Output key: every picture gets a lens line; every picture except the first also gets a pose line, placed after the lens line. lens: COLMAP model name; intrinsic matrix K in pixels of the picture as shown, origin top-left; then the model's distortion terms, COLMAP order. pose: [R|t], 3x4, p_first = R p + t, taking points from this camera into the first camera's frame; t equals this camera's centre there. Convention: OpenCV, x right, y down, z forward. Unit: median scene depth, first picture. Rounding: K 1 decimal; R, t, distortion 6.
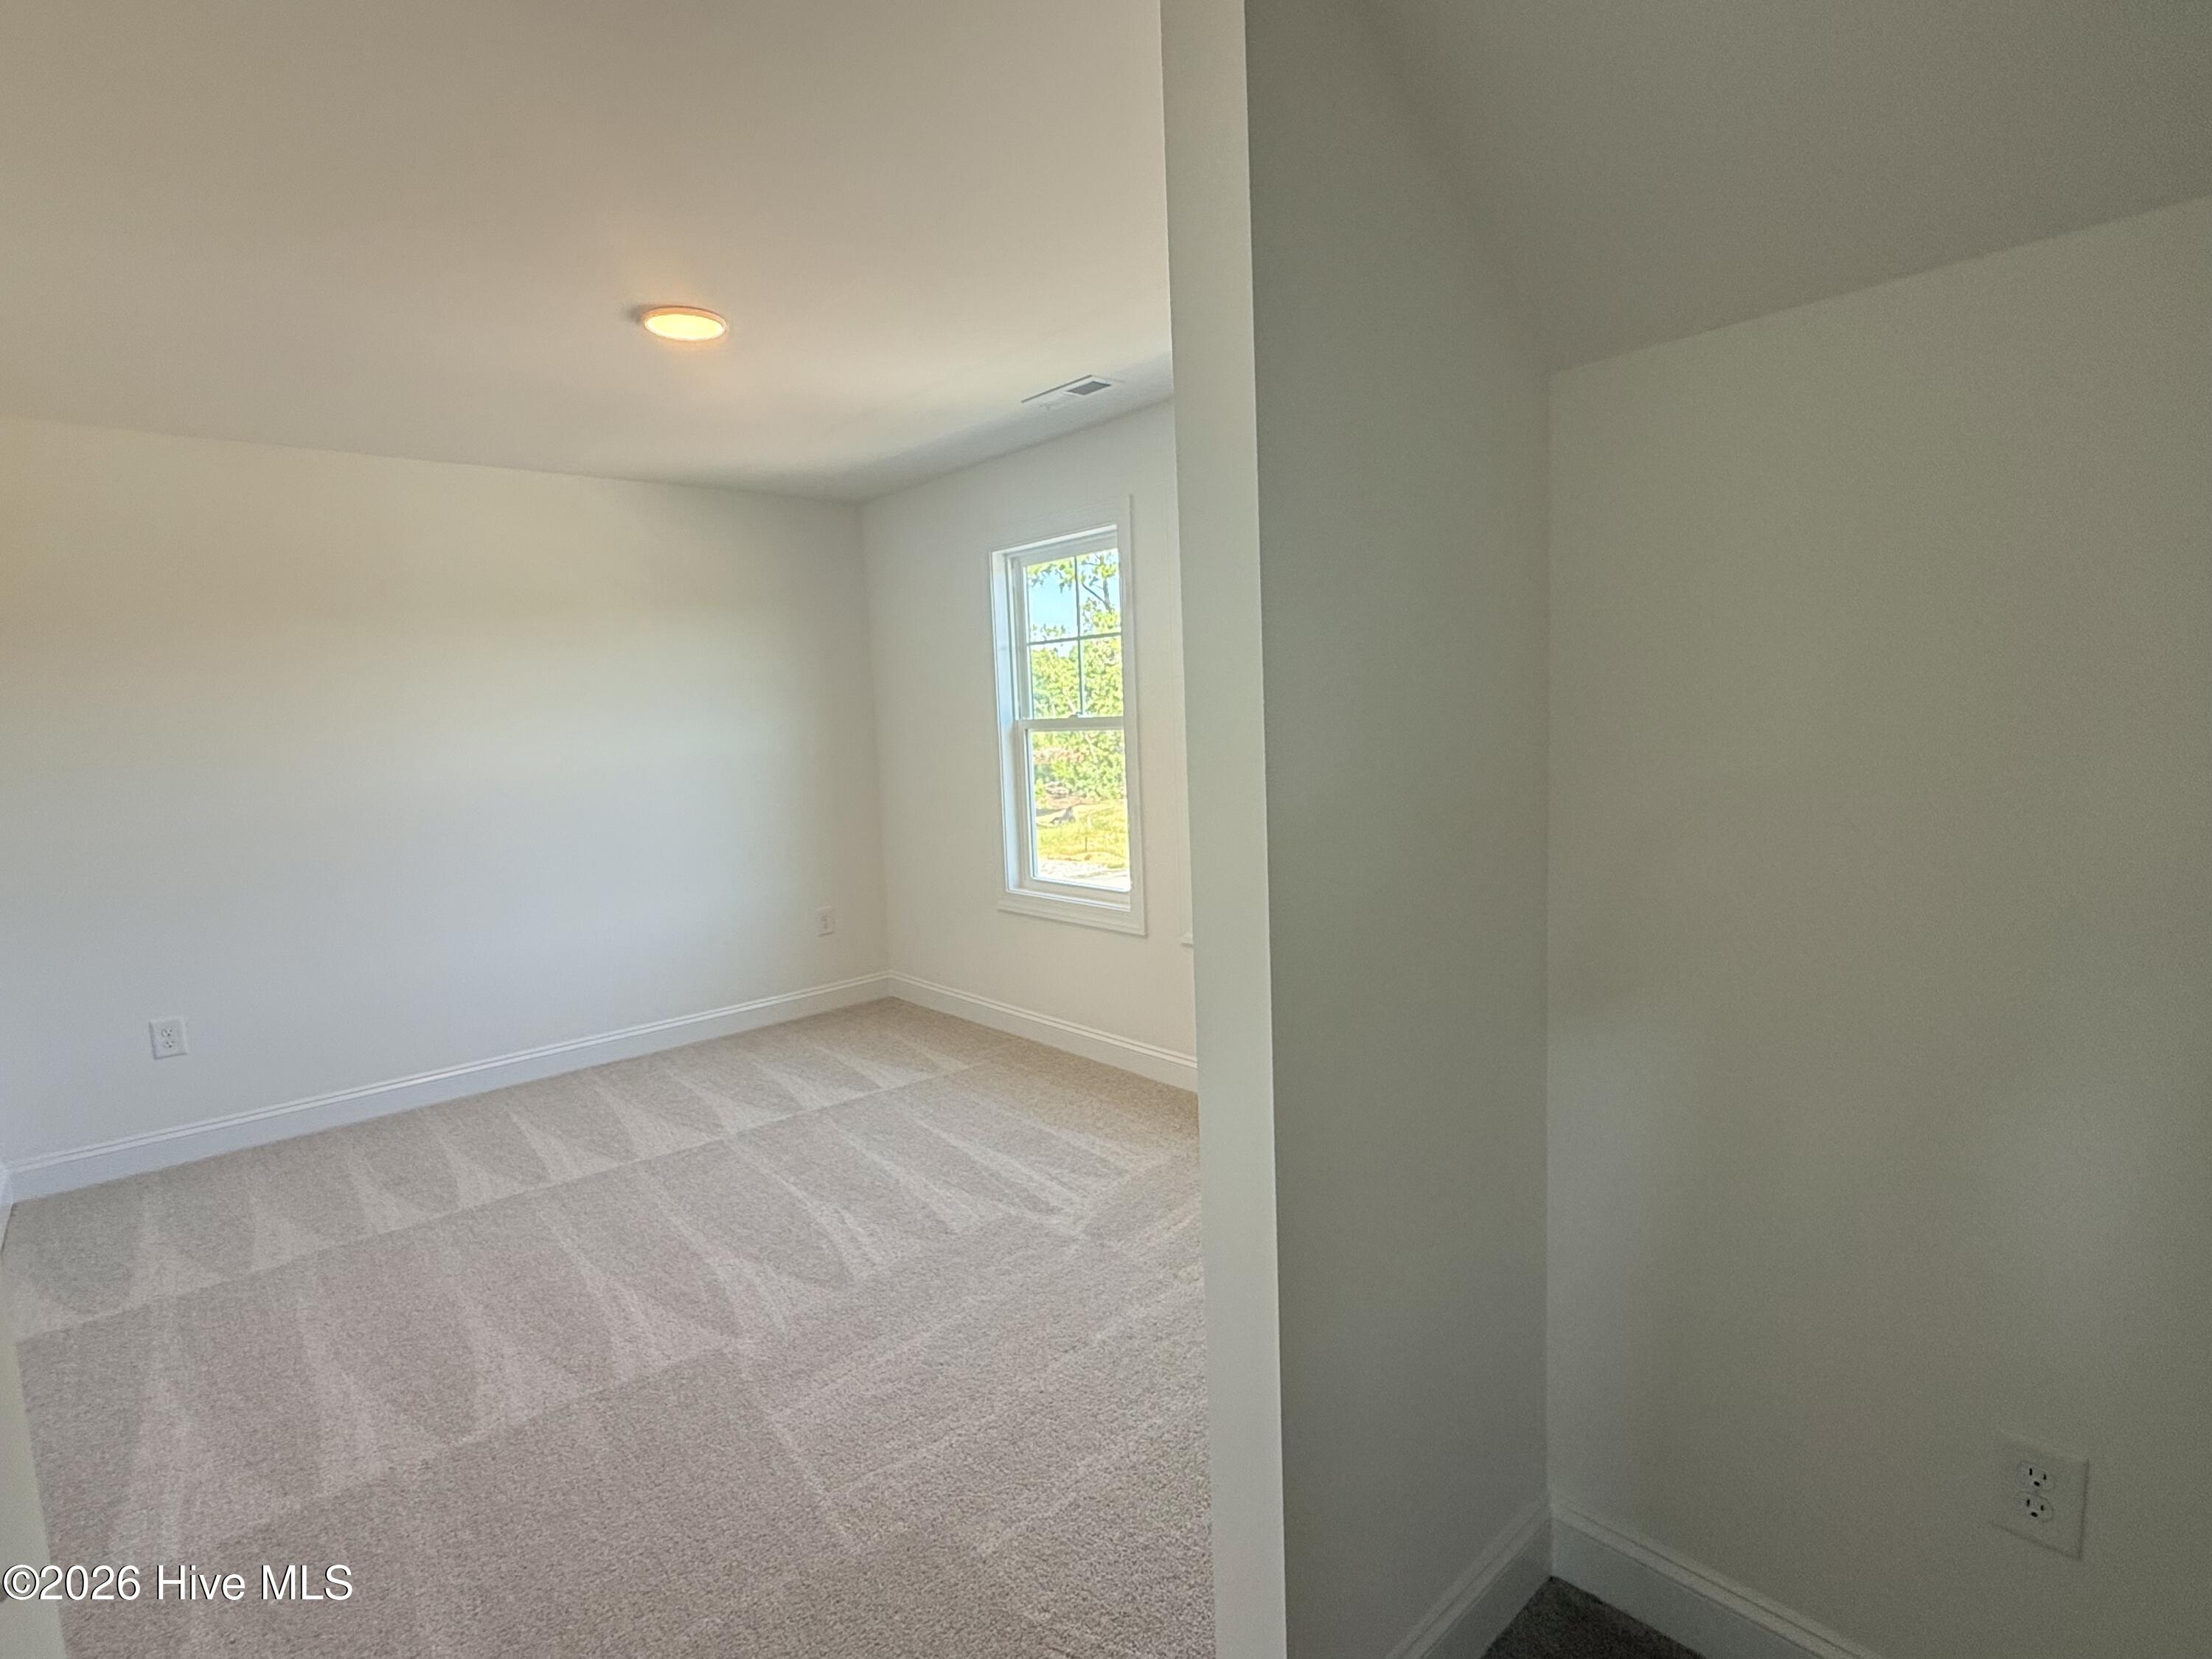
lens RADIAL K [[1109.9, 0, 1106.0], [0, 1109.9, 829.5], [0, 0, 1]] dist [-0.003486, 0.001464]
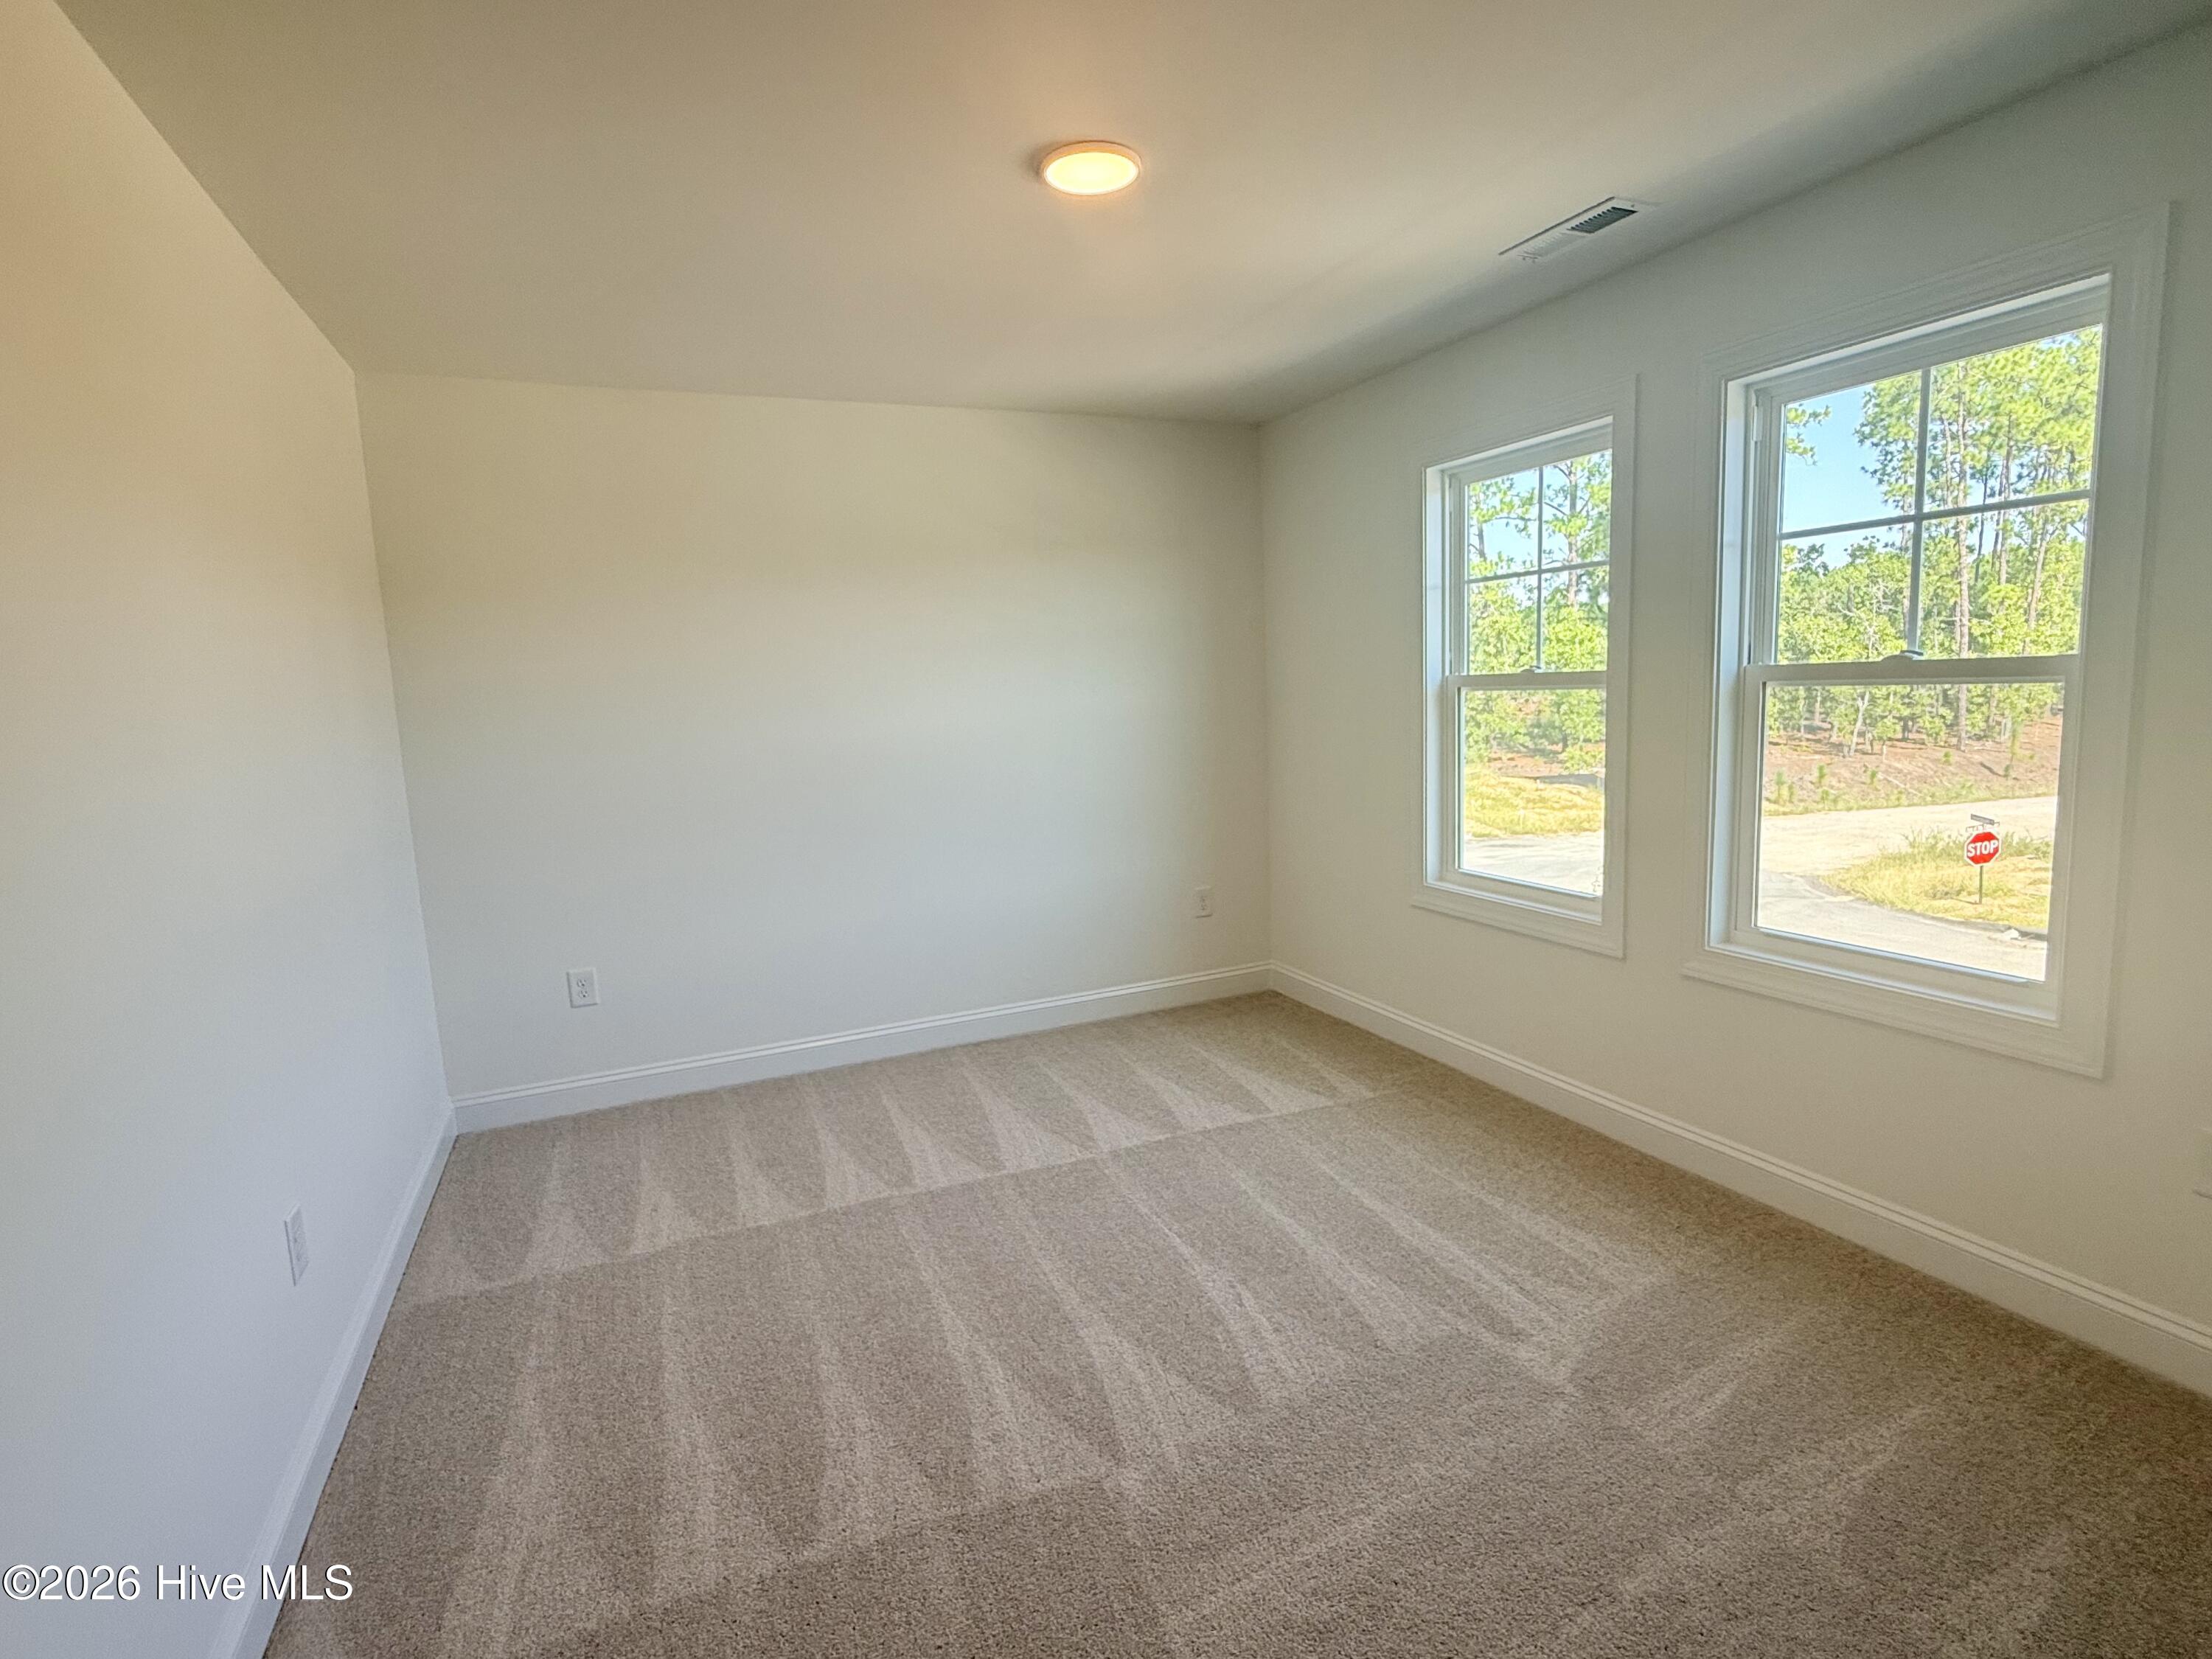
lens RADIAL K [[1109.9, 0, 1106.0], [0, 1109.9, 829.5], [0, 0, 1]] dist [-0.003486, 0.001464]
pose [[0.951694, 0.042380, -0.304109, -0.089717], [-0.030762, 0.998606, 0.042898, -0.017852], [0.305503, -0.031471, 0.951671, 0.194246]]
